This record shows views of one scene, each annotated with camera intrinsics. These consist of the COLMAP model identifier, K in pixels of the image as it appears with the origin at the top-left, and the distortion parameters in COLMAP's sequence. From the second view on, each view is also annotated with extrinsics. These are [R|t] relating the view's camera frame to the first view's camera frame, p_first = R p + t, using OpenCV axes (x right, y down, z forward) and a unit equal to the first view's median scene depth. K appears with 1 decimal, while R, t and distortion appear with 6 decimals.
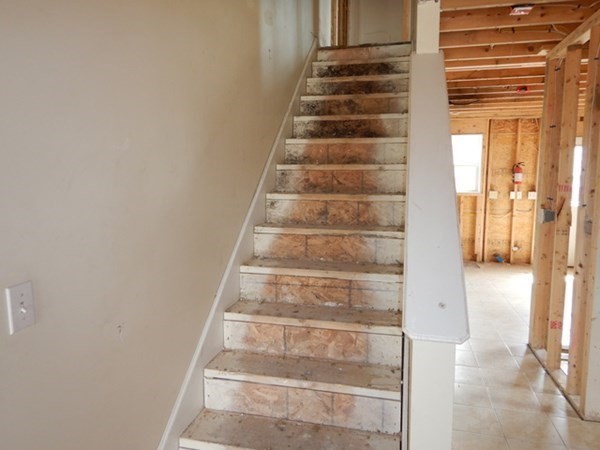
lens RADIAL K [[428.7, 0, 299.4], [0, 428.7, 221.0], [0, 0, 1]] dist [0.008470, 0.003881]
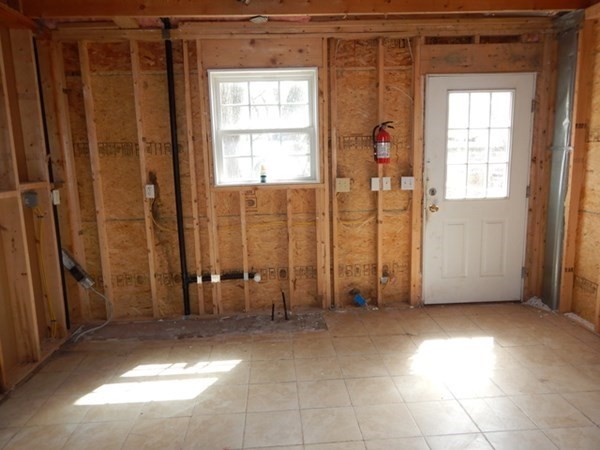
lens RADIAL K [[428.7, 0, 301.4], [0, 428.7, 225.4], [0, 0, 1]] dist [0.008470, 0.003881]
pose [[0.953337, -0.076526, 0.292049, 0.250931], [0.062046, 0.996355, 0.058540, -0.046965], [-0.295464, -0.037688, 0.954610, 0.522042]]
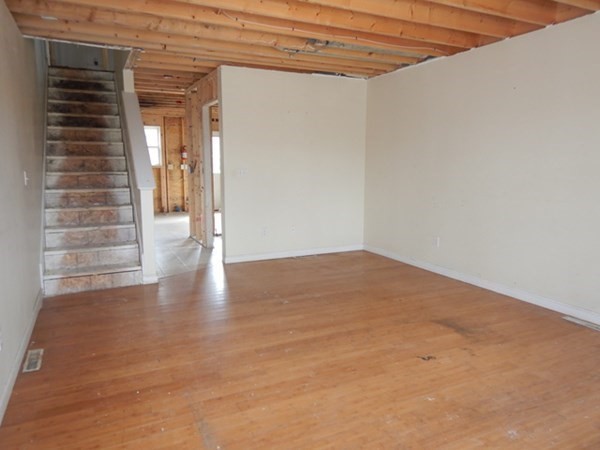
lens RADIAL K [[428.7, 0, 297.9], [0, 428.7, 223.4], [0, 0, 1]] dist [0.008470, 0.003881]
pose [[0.769131, -0.092443, 0.632370, -0.185806], [0.069405, 0.995713, 0.061143, 0.078892], [-0.635311, -0.003137, 0.772250, -0.473701]]
